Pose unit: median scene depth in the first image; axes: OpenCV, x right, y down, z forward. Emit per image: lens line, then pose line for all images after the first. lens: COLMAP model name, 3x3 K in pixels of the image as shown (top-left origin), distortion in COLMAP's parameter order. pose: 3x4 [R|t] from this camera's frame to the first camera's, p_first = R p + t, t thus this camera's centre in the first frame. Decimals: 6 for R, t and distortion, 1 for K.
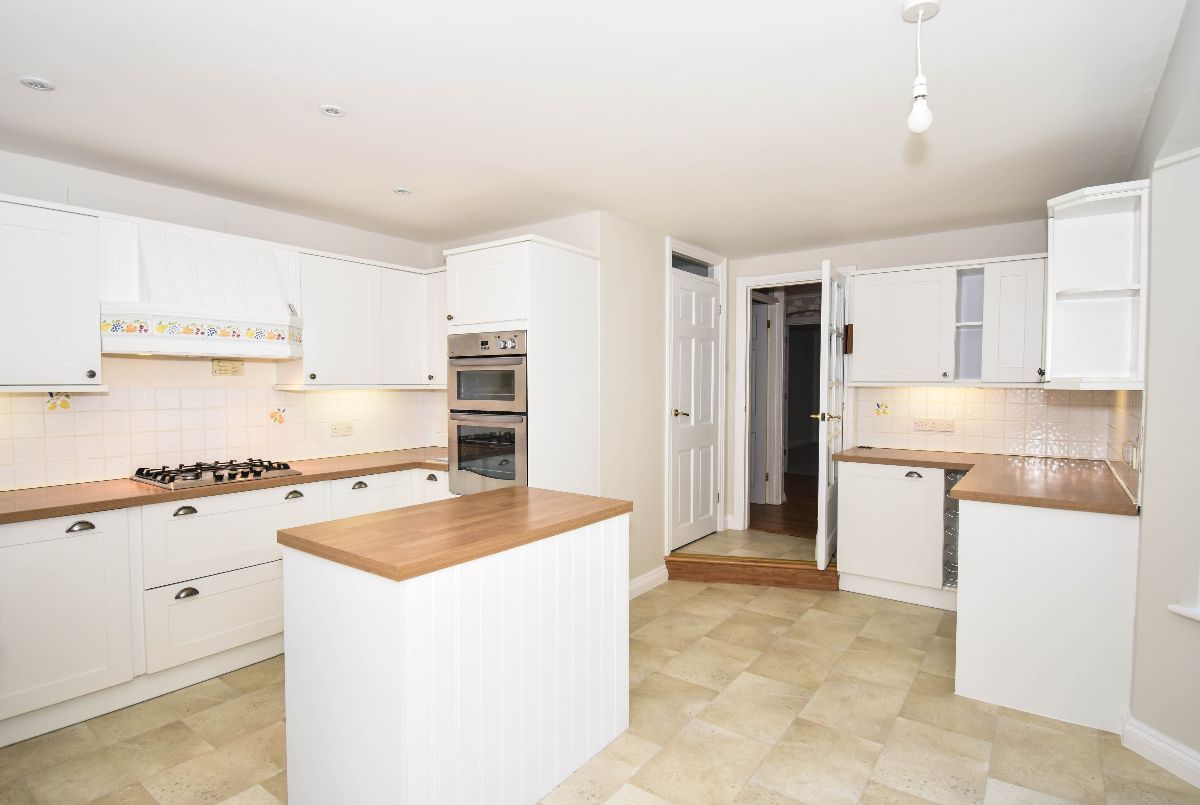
lens RADIAL K [[626.9, 0, 601.1], [0, 626.9, 406.4], [0, 0, 1]] dist [0.004543, -0.018032]
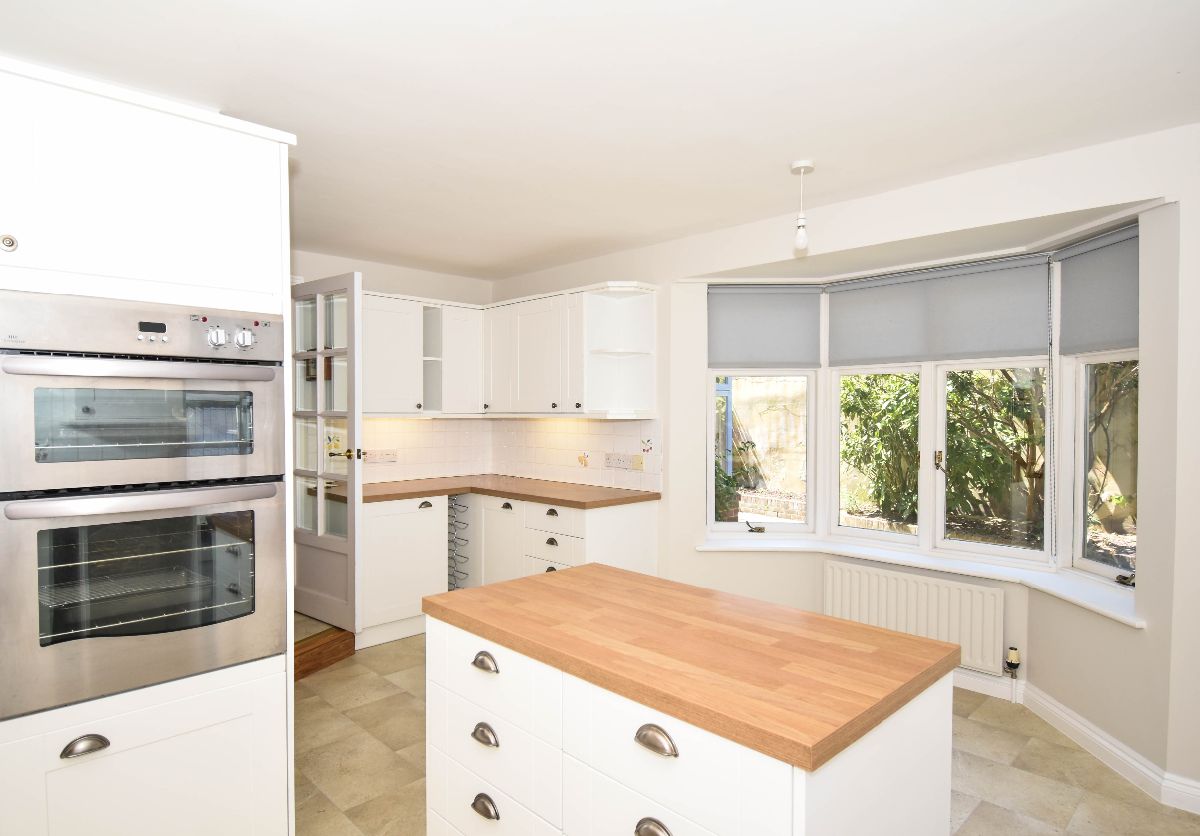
lens RADIAL K [[676.1, 0, 600.0], [0, 676.1, 418.0], [0, 0, 1]] dist [-0.001279, -0.000293]
pose [[0.165786, -0.010140, 0.986110, -0.597770], [0.035711, 0.999353, 0.004273, -0.028419], [-0.985515, 0.034507, 0.166040, 0.618096]]
